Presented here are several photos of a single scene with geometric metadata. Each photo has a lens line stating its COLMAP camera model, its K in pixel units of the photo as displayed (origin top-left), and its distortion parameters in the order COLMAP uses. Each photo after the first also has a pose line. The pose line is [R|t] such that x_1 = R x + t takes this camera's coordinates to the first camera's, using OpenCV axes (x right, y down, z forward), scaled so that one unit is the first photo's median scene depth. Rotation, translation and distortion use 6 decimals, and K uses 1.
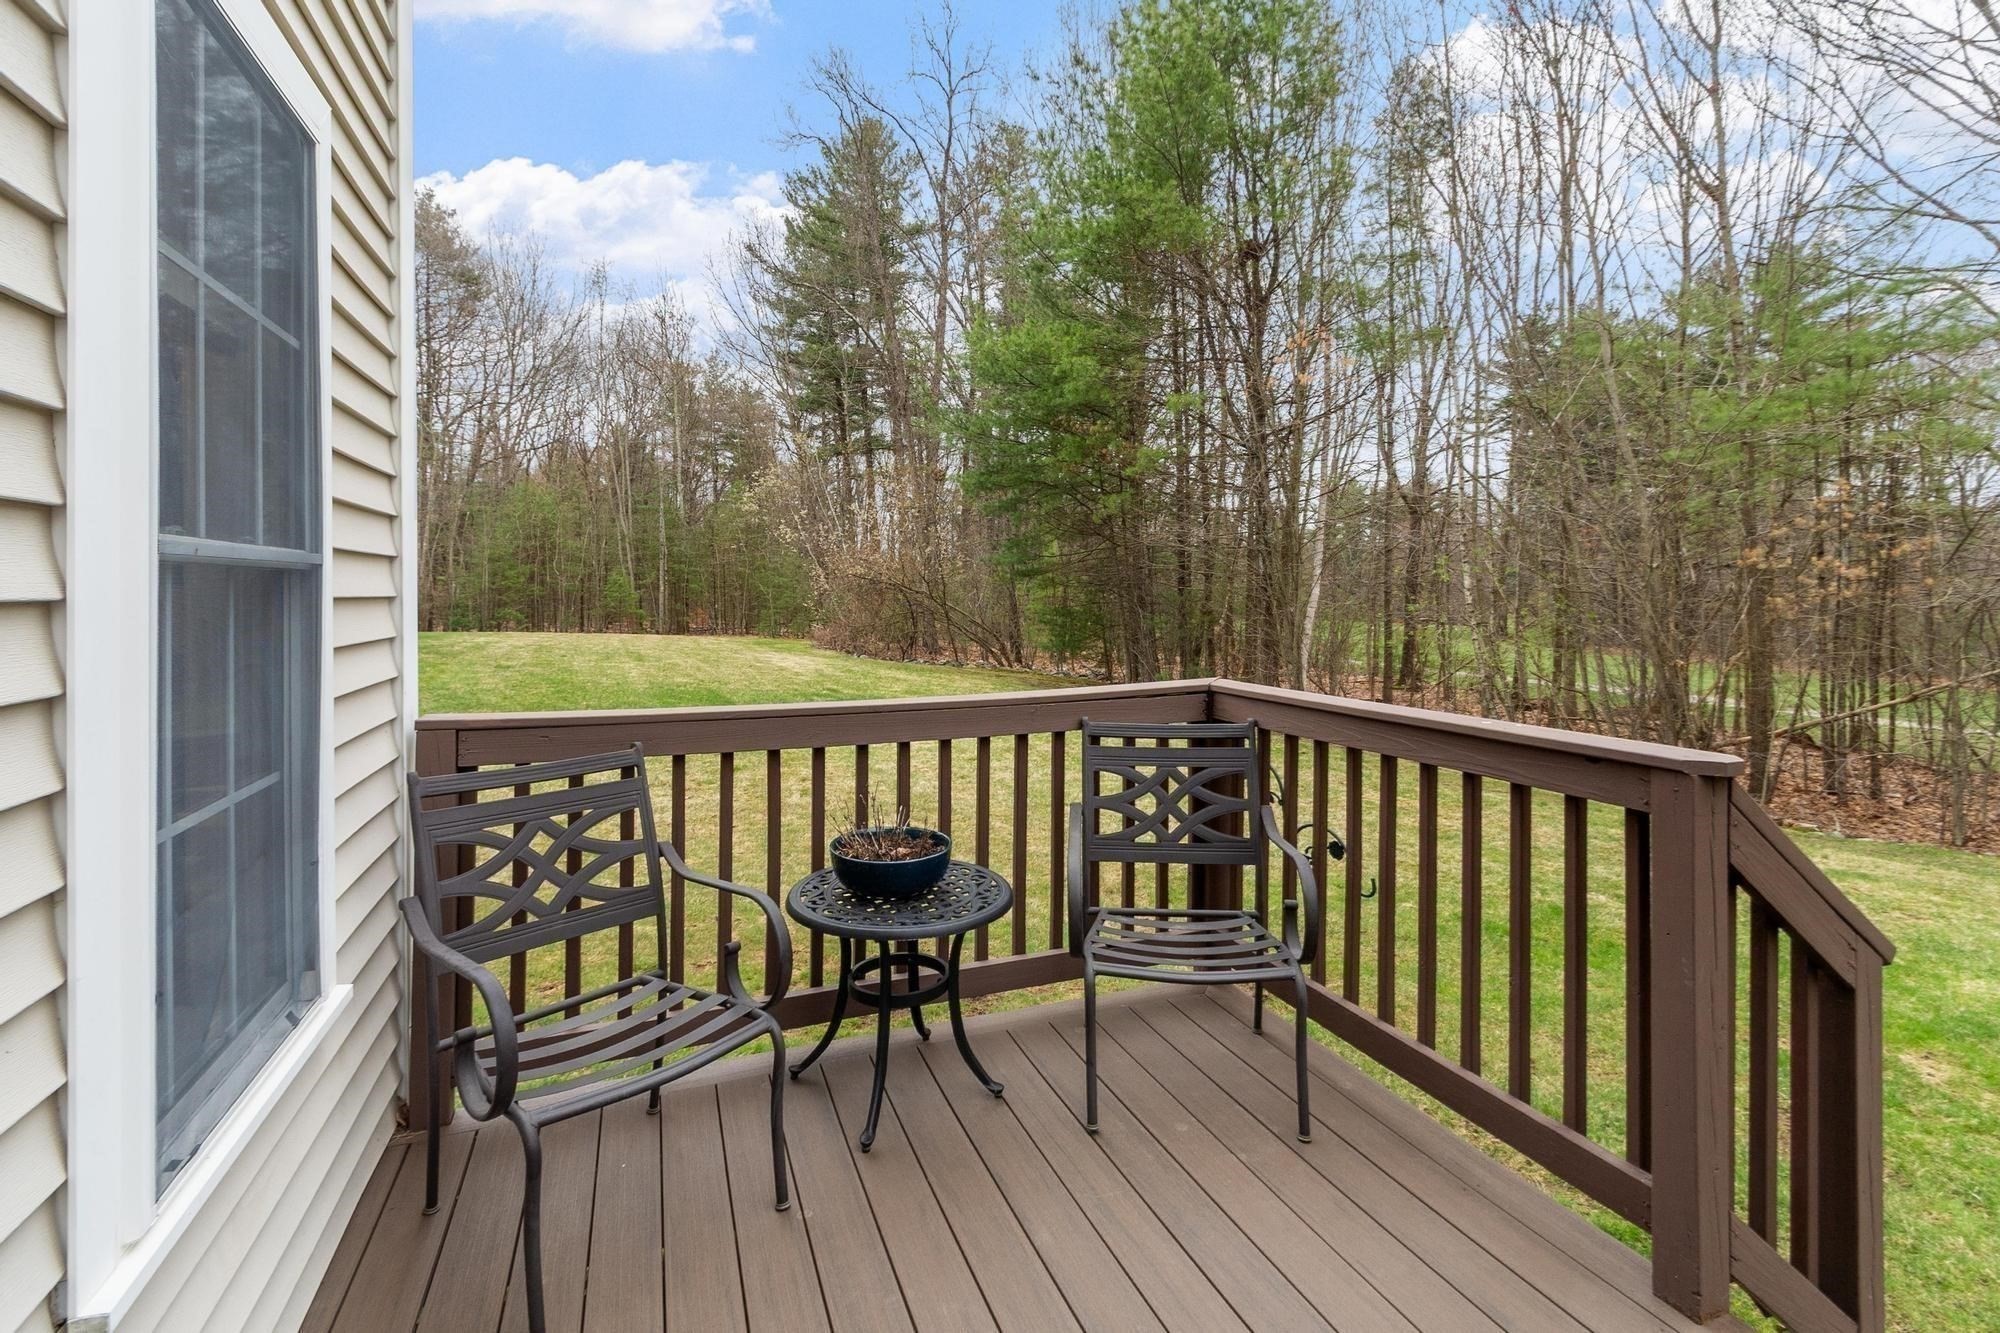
lens RADIAL K [[924.5, 0, 1001.7], [0, 924.5, 580.4], [0, 0, 1]] dist [-0.001585, -0.000271]
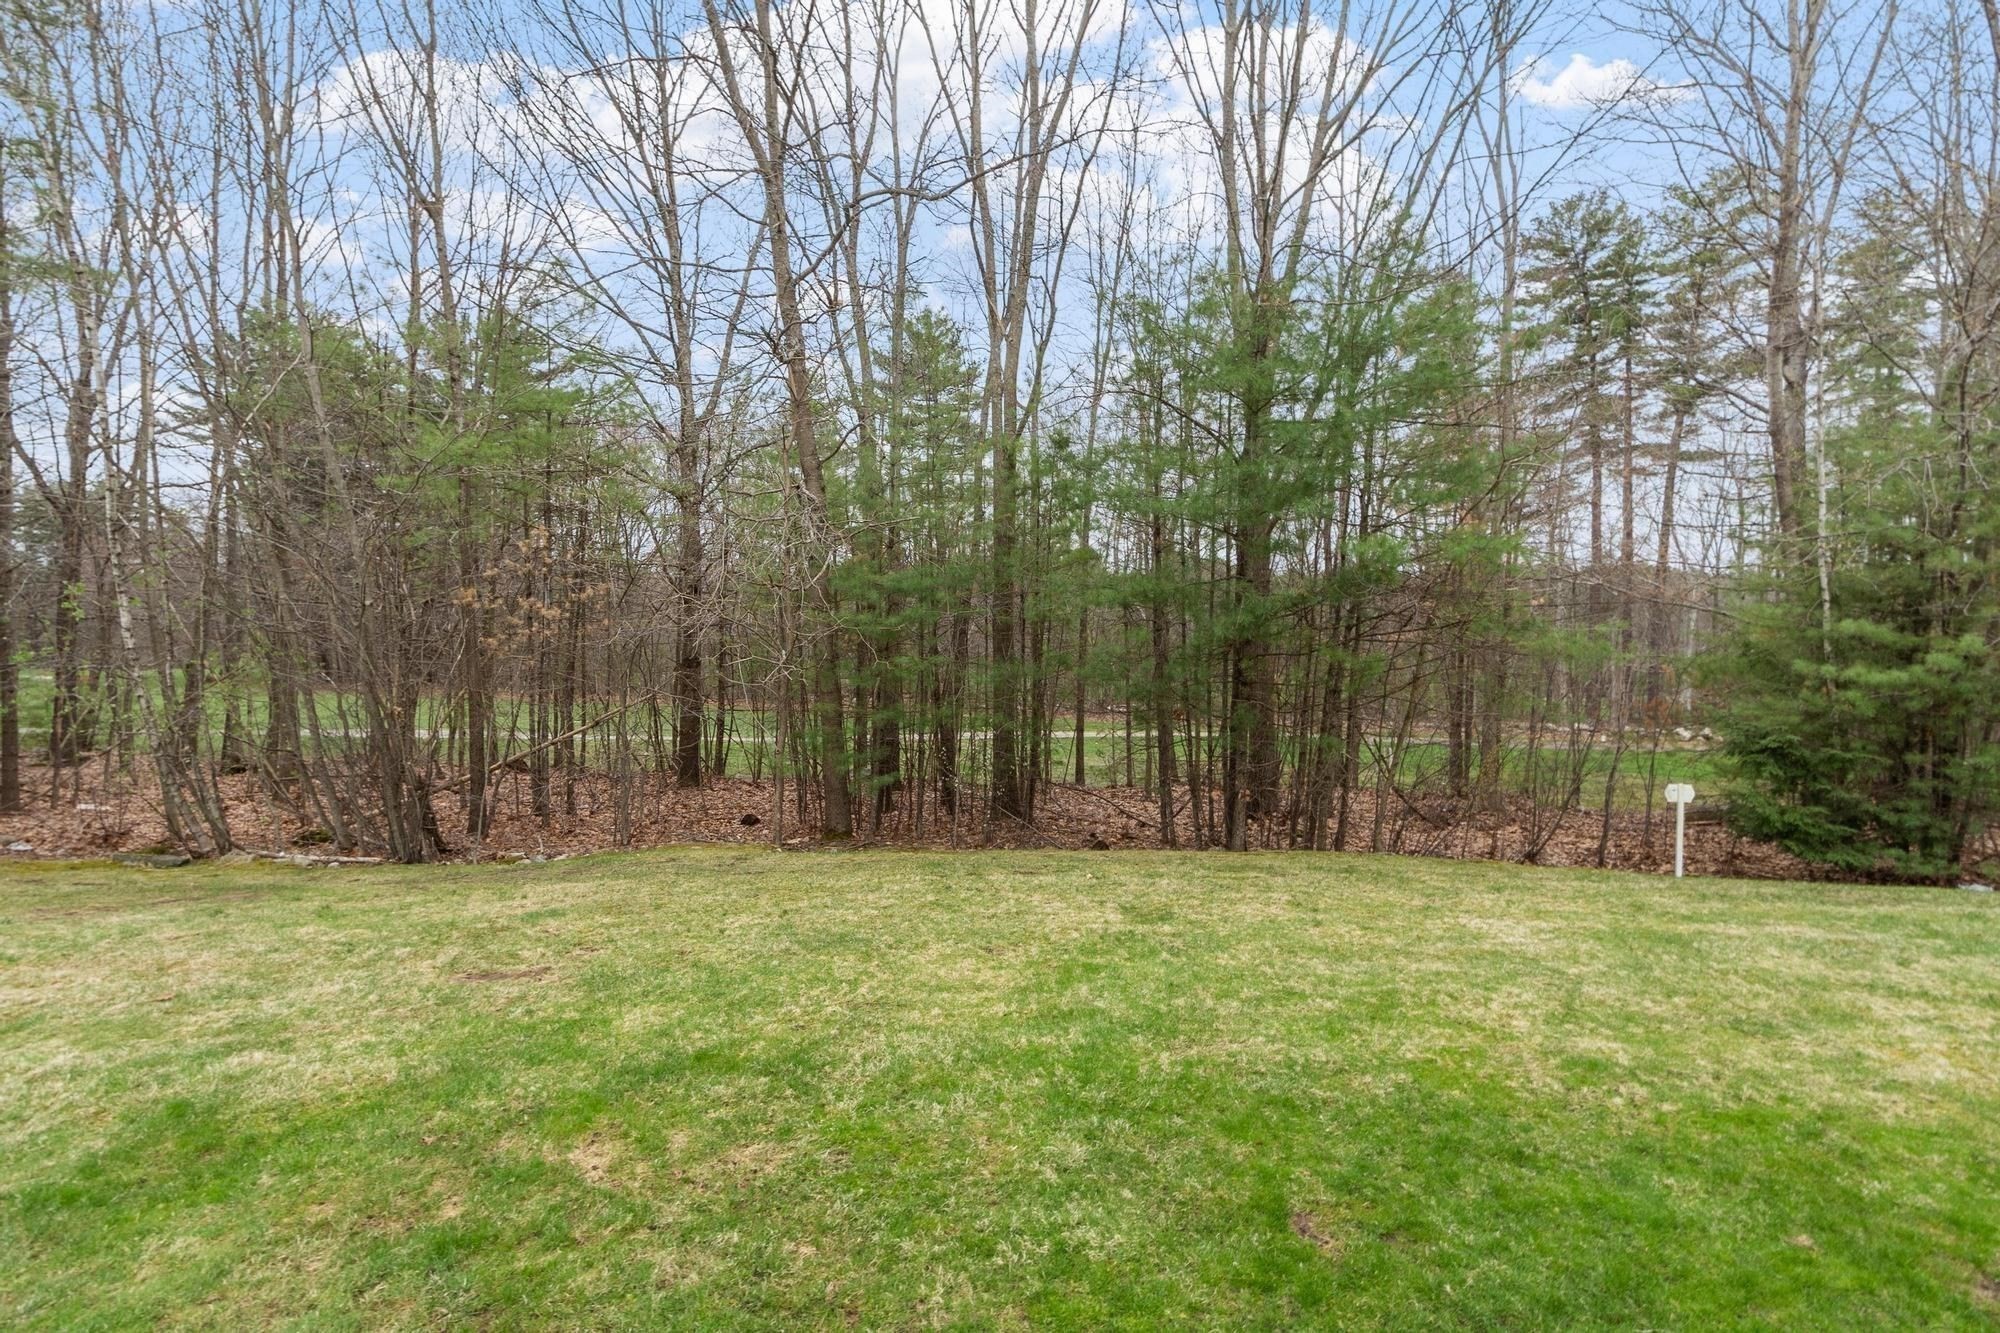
lens RADIAL K [[912.1, 0, 1002.1], [0, 912.1, 634.3], [0, 0, 1]] dist [-0.000614, -0.000102]
pose [[0.368740, -0.013569, 0.929434, 0.109140], [-0.008176, 0.999807, 0.017840, -0.006675], [-0.929497, -0.014177, 0.368558, 0.101953]]
